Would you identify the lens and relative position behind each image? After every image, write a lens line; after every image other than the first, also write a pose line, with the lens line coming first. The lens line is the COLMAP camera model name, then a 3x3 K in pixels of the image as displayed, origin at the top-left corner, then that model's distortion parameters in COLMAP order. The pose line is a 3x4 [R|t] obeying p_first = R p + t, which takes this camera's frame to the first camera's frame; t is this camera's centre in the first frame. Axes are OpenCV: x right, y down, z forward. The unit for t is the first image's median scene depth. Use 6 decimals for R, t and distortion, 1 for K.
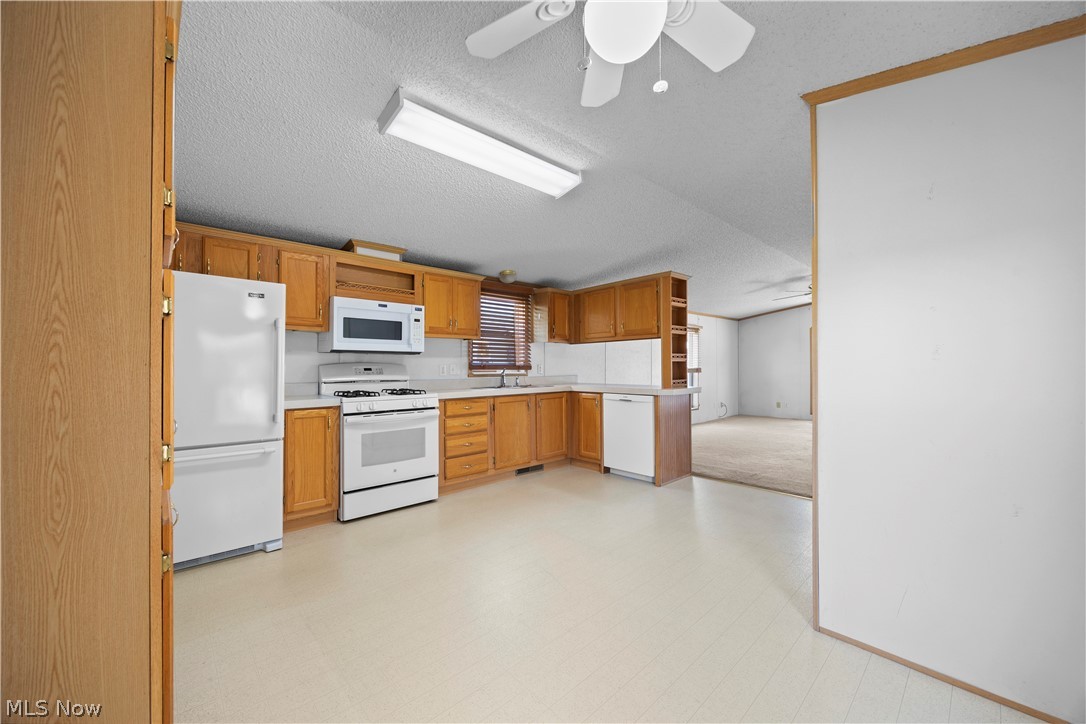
lens RADIAL K [[414.9, 0, 543.0], [0, 414.9, 363.6], [0, 0, 1]] dist [-0.004148, -0.000002]
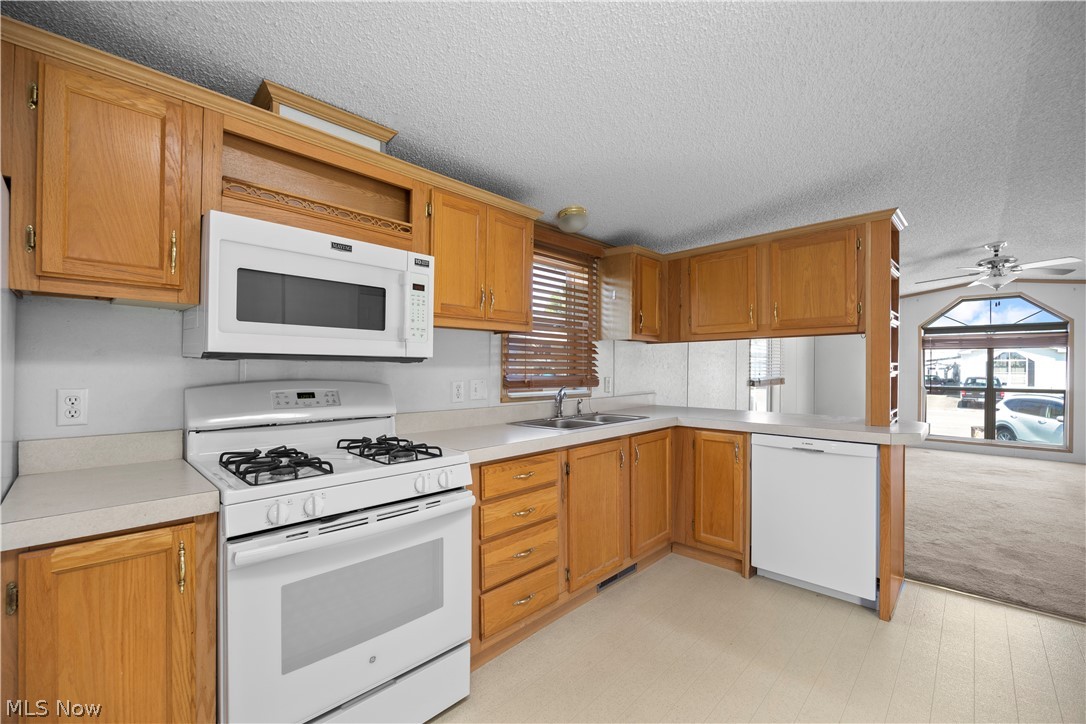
lens RADIAL K [[452.5, 0, 543.2], [0, 452.5, 366.7], [0, 0, 1]] dist [-0.016219, 0.000952]
pose [[0.998364, 0.006072, 0.056852, -0.186852], [-0.006237, 0.999977, 0.002721, -0.019181], [-0.056834, -0.003071, 0.998379, 0.478947]]
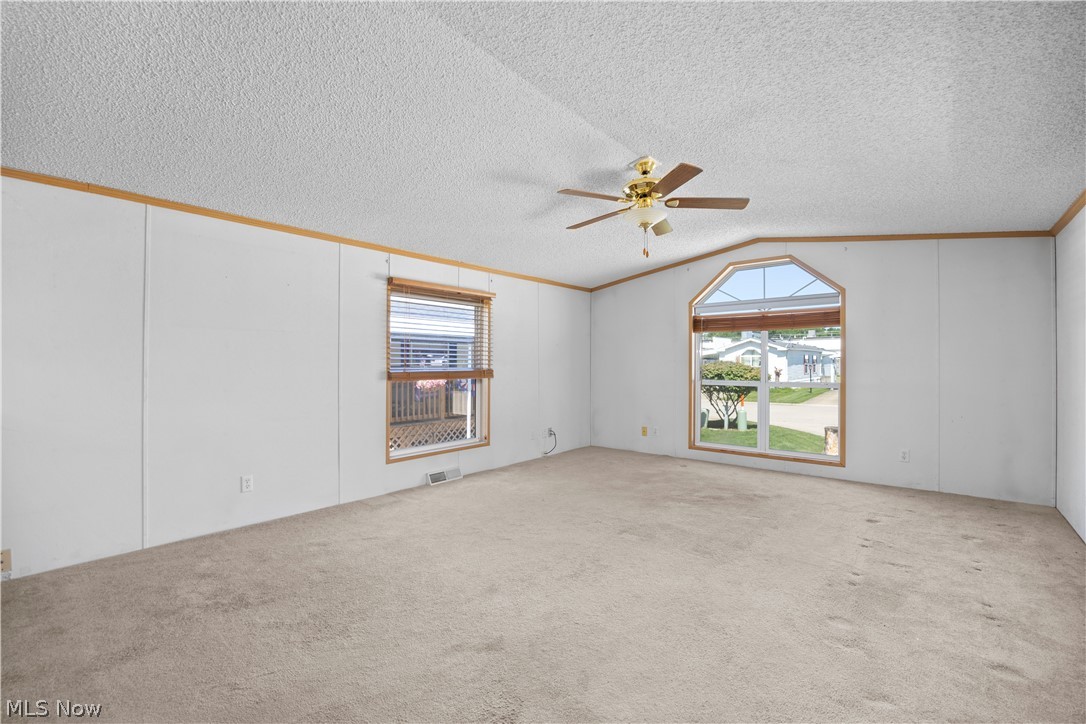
lens RADIAL K [[468.1, 0, 546.4], [0, 468.1, 368.8], [0, 0, 1]] dist [-0.017768, 0.000538]
pose [[0.992838, 0.002740, 0.119434, 0.786095], [-0.004216, 0.999918, 0.012108, 0.004374], [-0.119391, -0.012525, 0.992768, 0.784553]]
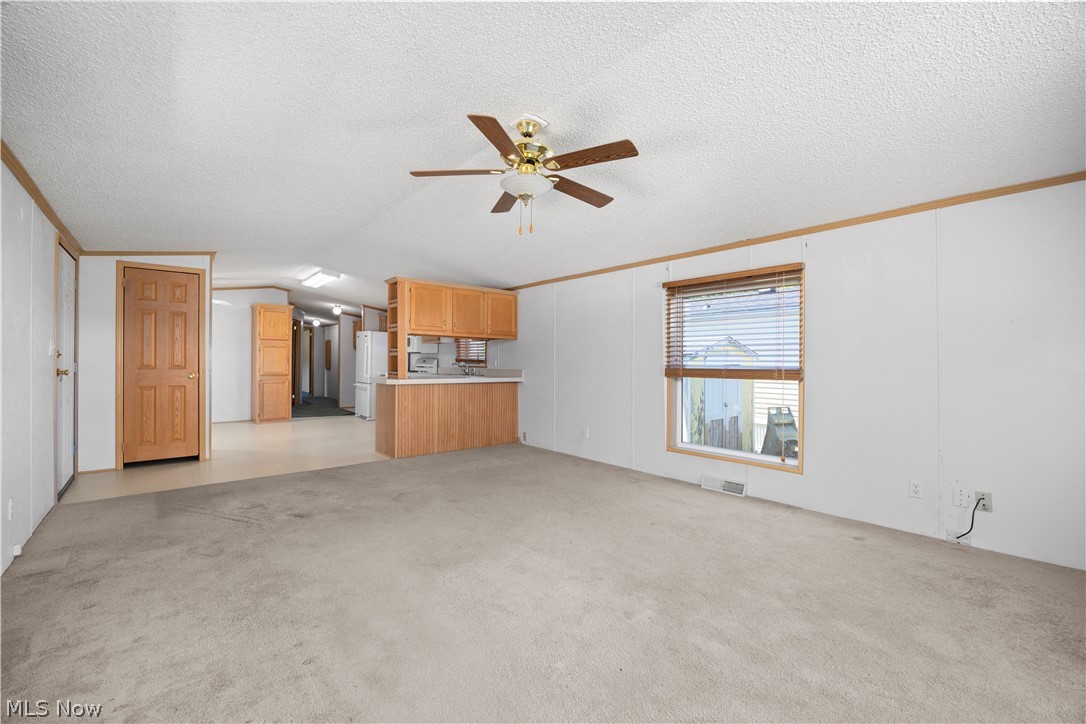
lens RADIAL K [[452.5, 0, 547.1], [0, 452.5, 359.0], [0, 0, 1]] dist [-0.016219, 0.000952]
pose [[-0.040085, -0.000787, -0.999196, 1.706426], [-0.001718, 0.999998, -0.000719, 0.004001], [0.999195, 0.001687, -0.040087, 1.615839]]
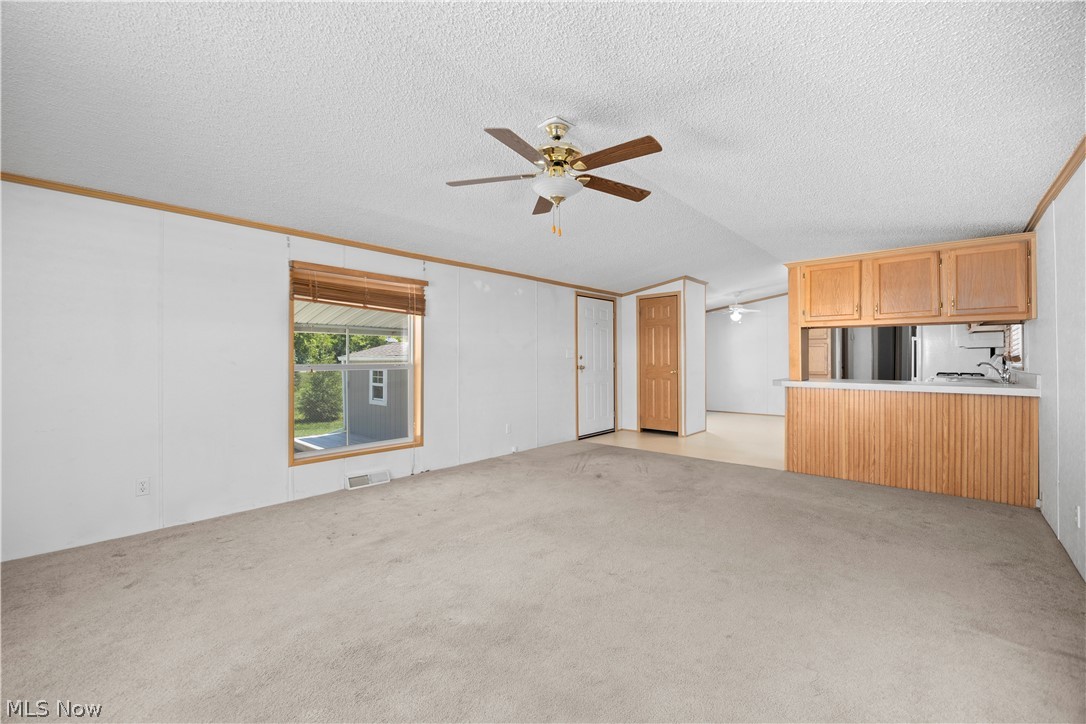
lens RADIAL K [[452.5, 0, 539.2], [0, 452.5, 357.3], [0, 0, 1]] dist [-0.016219, 0.000952]
pose [[-0.997200, 0.005527, -0.074578, 1.120856], [0.006194, 0.999943, -0.008706, 0.009347], [0.074525, -0.009144, -0.997177, 2.232007]]
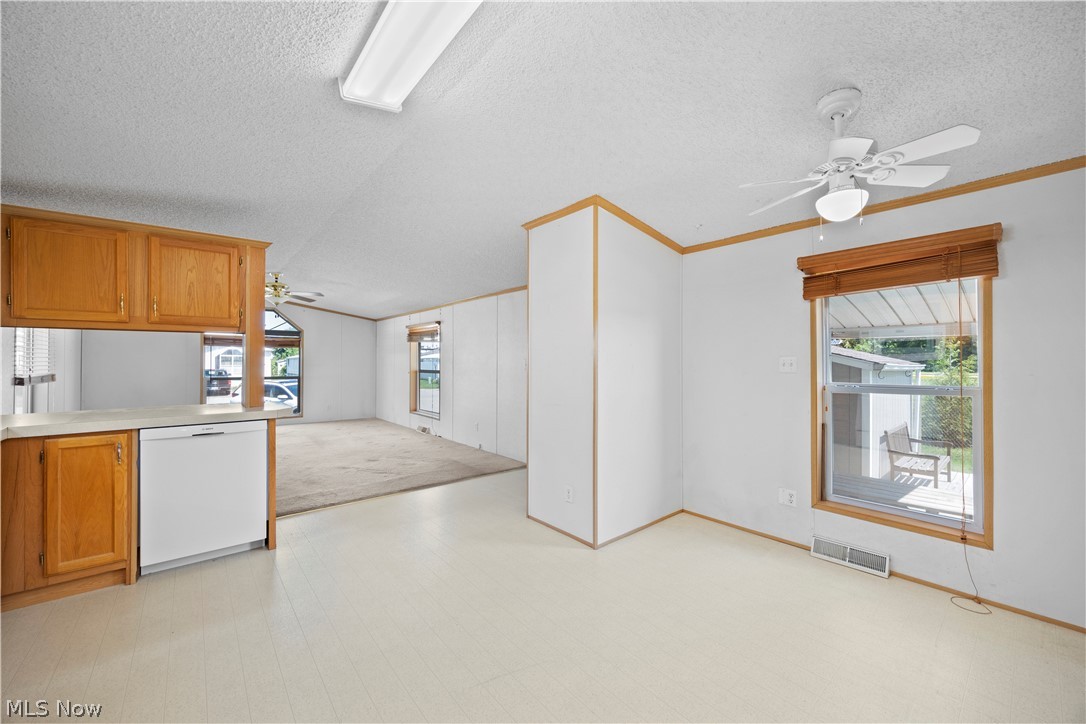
lens RADIAL K [[414.9, 0, 545.5], [0, 414.9, 361.6], [0, 0, 1]] dist [-0.004148, -0.000002]
pose [[0.039928, 0.005898, 0.999185, -0.411314], [-0.005239, 0.999970, -0.005693, -0.017362], [-0.999189, -0.005007, 0.039958, 0.526260]]
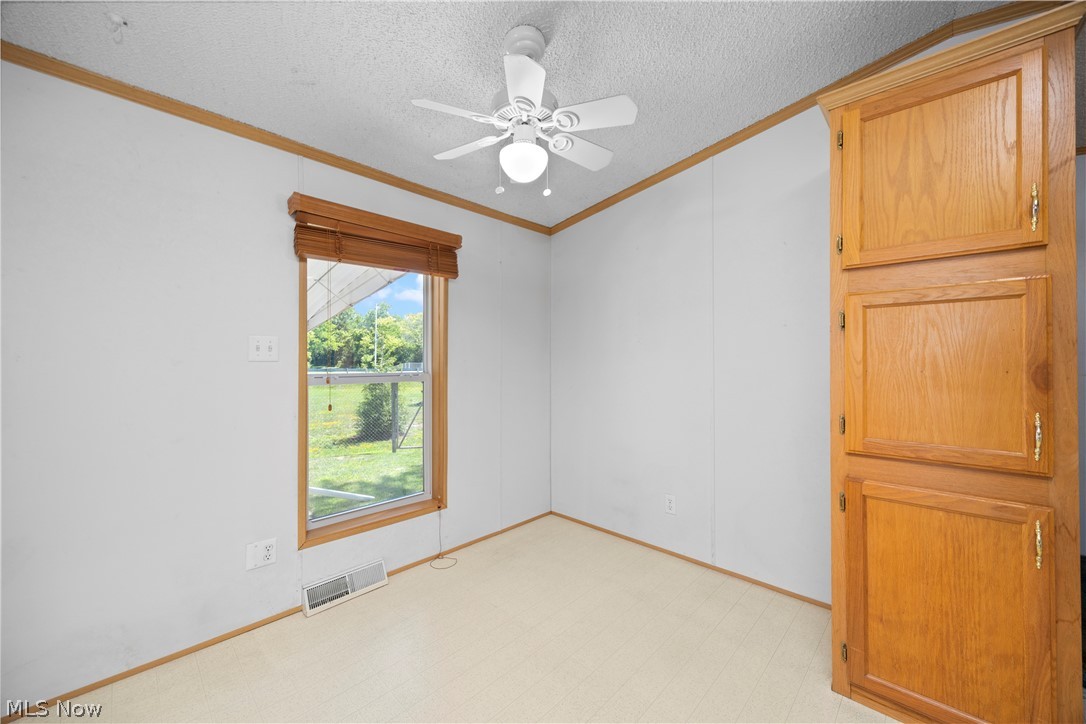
lens RADIAL K [[414.9, 0, 546.0], [0, 414.9, 359.2], [0, 0, 1]] dist [-0.004148, -0.000002]
pose [[-0.998715, 0.001782, -0.050650, 0.069939], [0.002198, 0.999964, -0.008164, -0.000342], [0.050634, -0.008265, -0.998683, 0.624267]]
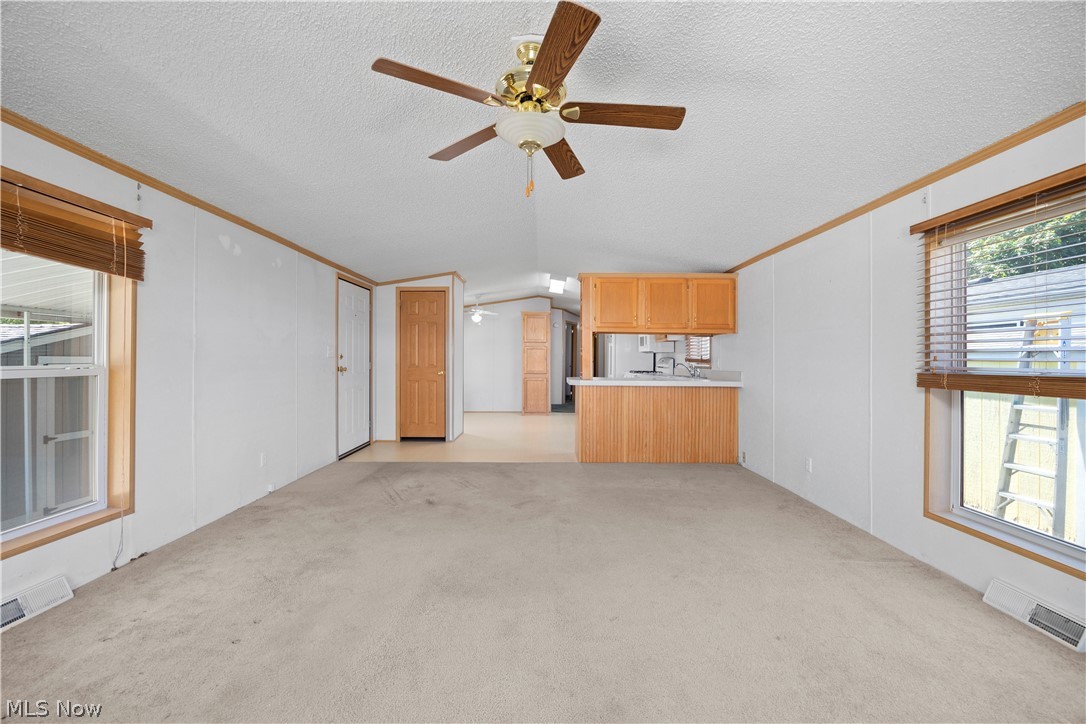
lens RADIAL K [[452.5, 0, 542.5], [0, 452.5, 359.5], [0, 0, 1]] dist [-0.016219, 0.000952]
pose [[-0.683043, 0.001246, -0.730377, 1.403727], [0.001644, 0.999999, 0.000169, 0.005250], [0.730377, -0.001085, -0.683044, 1.914579]]
